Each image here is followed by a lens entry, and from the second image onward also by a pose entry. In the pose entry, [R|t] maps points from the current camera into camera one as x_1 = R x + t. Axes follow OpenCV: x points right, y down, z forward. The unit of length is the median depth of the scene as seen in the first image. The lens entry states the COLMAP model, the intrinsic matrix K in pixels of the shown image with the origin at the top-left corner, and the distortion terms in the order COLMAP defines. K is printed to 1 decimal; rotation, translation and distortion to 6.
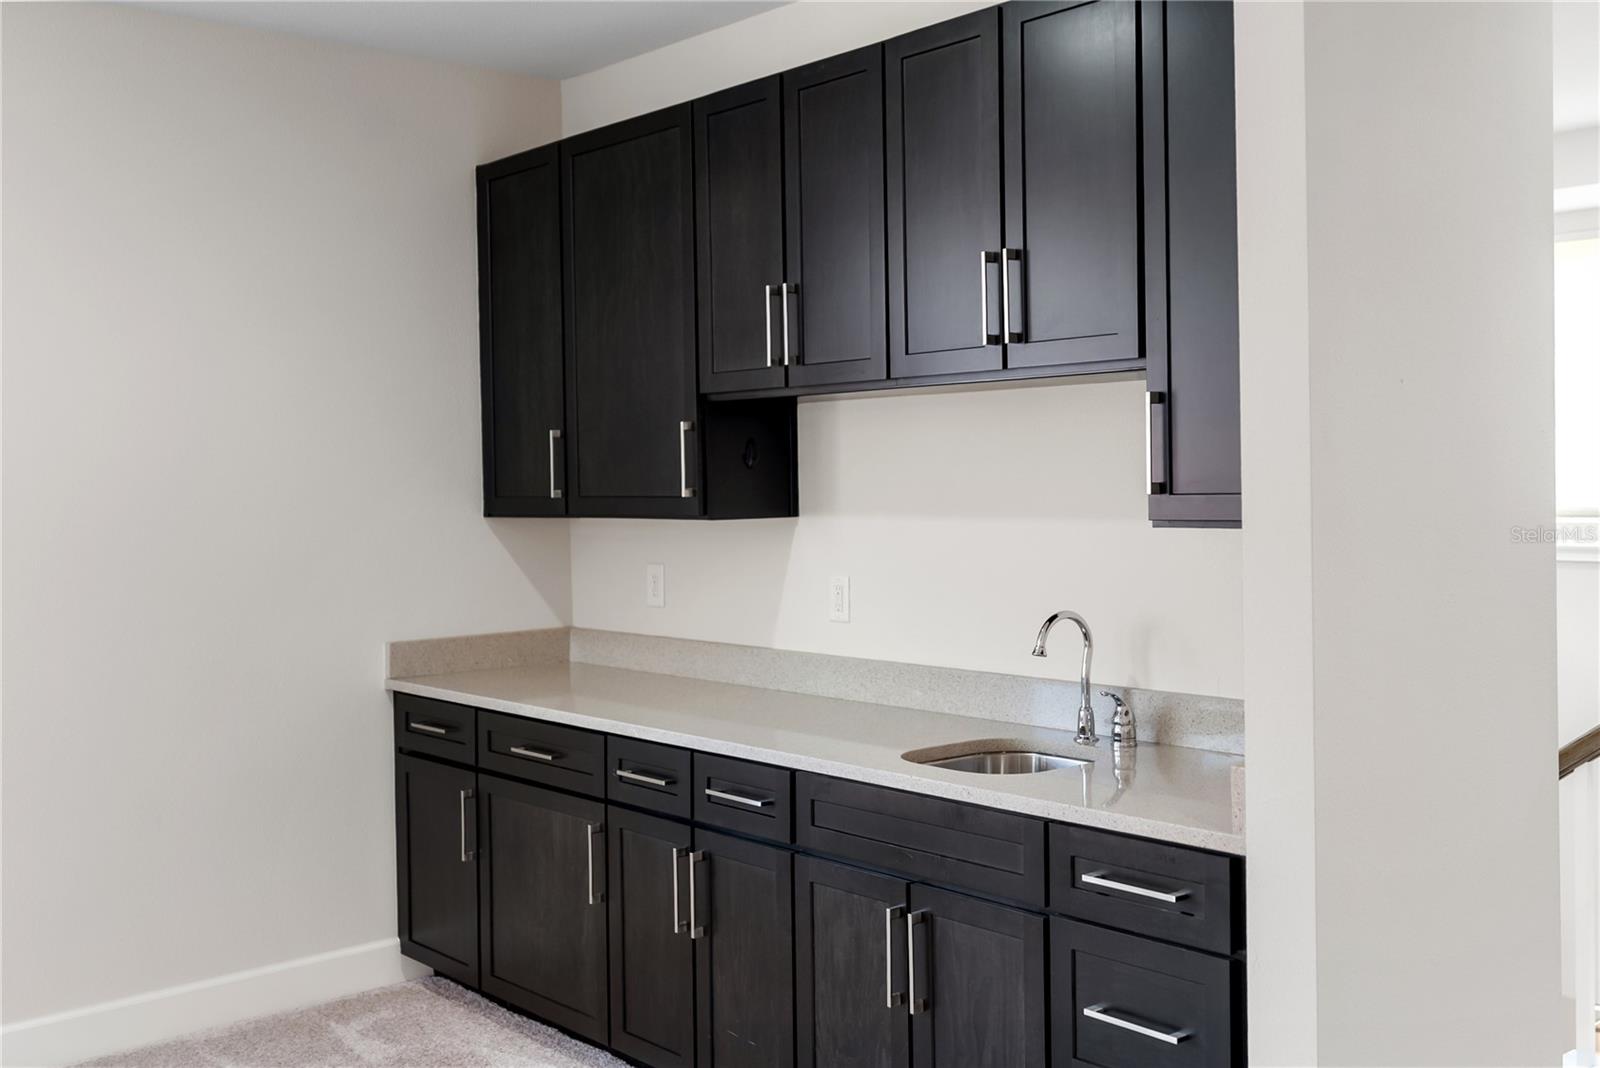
lens RADIAL K [[1604.1, 0, 800.0], [0, 1604.1, 534.0], [0, 0, 1]] dist [0.003853, 0.001529]
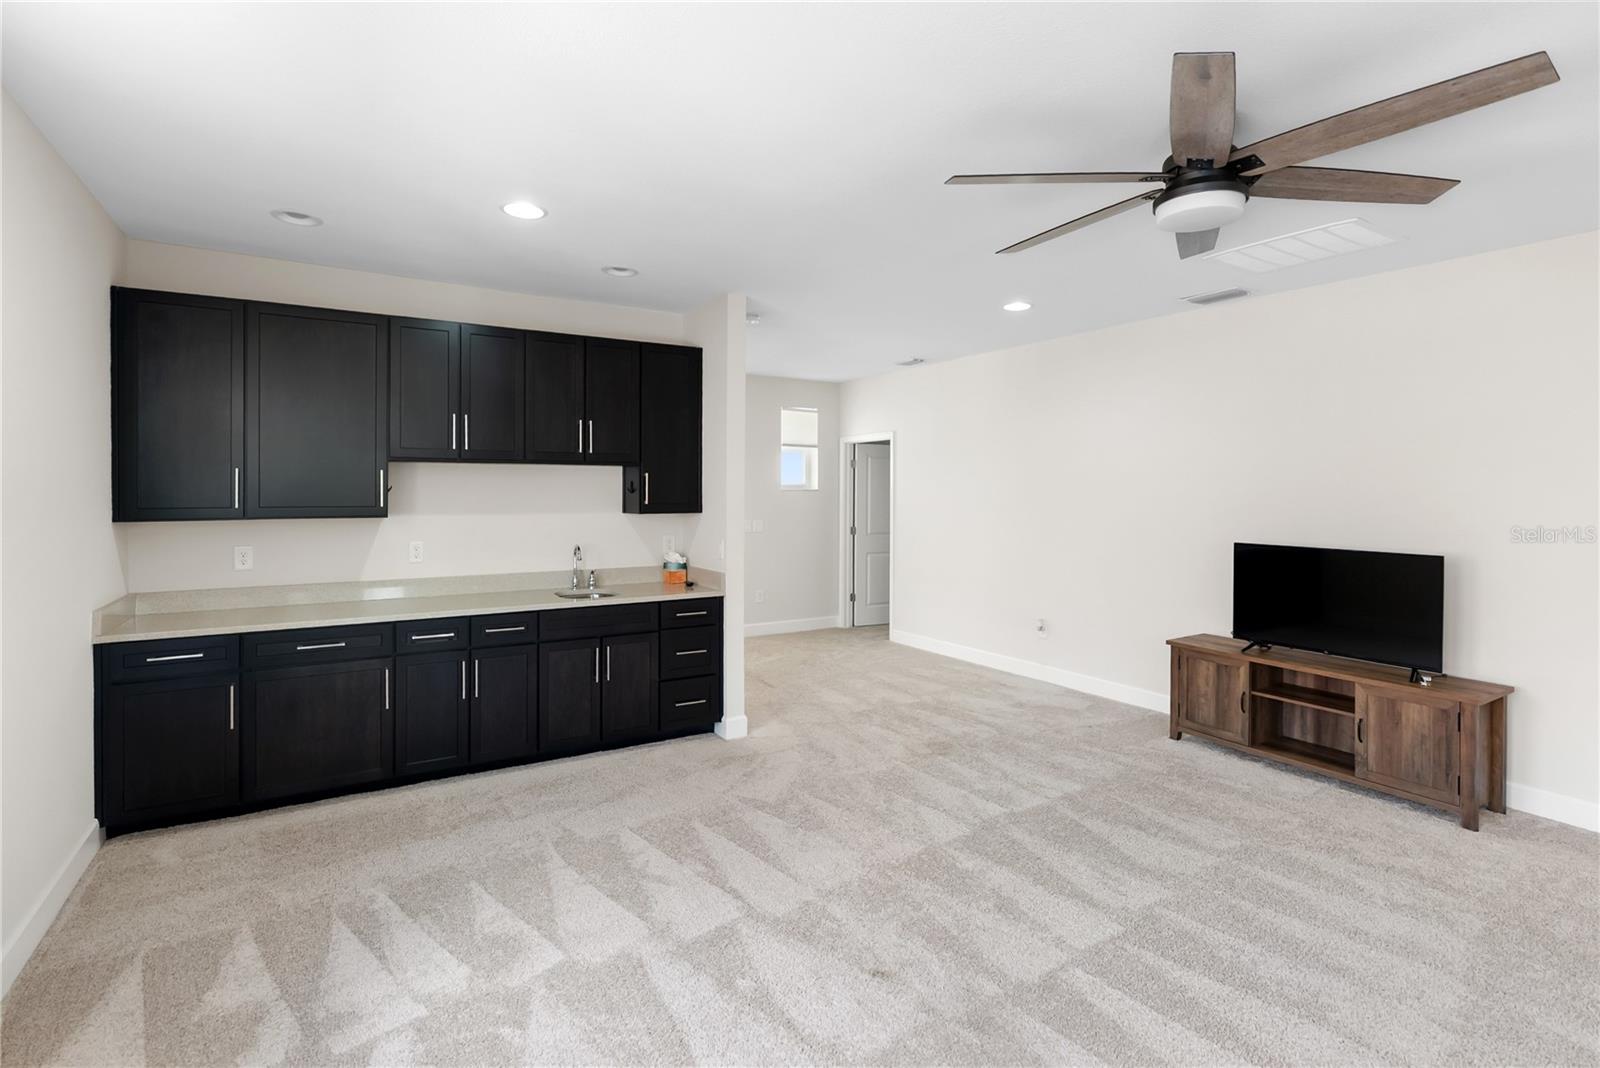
lens RADIAL K [[757.2, 0, 790.9], [0, 757.2, 491.8], [0, 0, 1]] dist [0.000184, -0.000286]
pose [[0.185918, 0.015150, 0.982449, -0.801824], [0.030753, 0.999302, -0.021230, -0.004279], [-0.982084, 0.034160, 0.185322, 0.264016]]
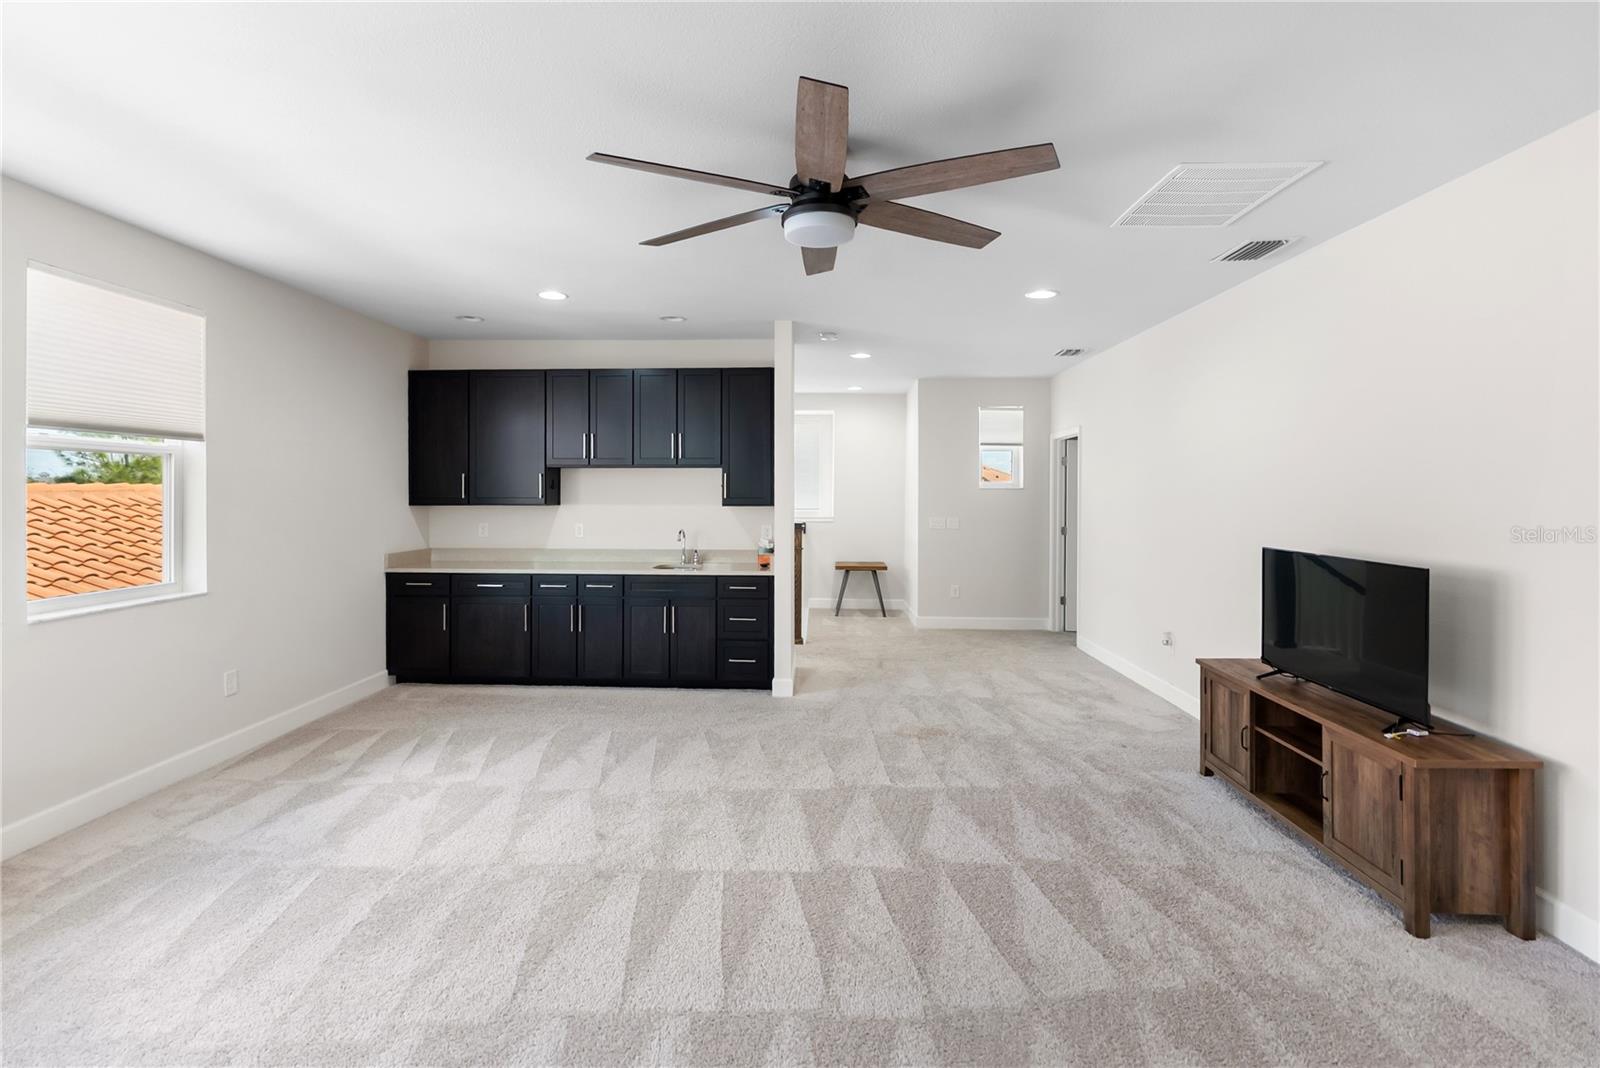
lens RADIAL K [[757.2, 0, 790.9], [0, 757.2, 491.8], [0, 0, 1]] dist [0.000184, -0.000286]
pose [[0.697515, 0.017504, 0.716356, -0.670931], [0.012060, 0.999273, -0.036159, 0.020380], [-0.716468, 0.033861, 0.696797, -0.309598]]
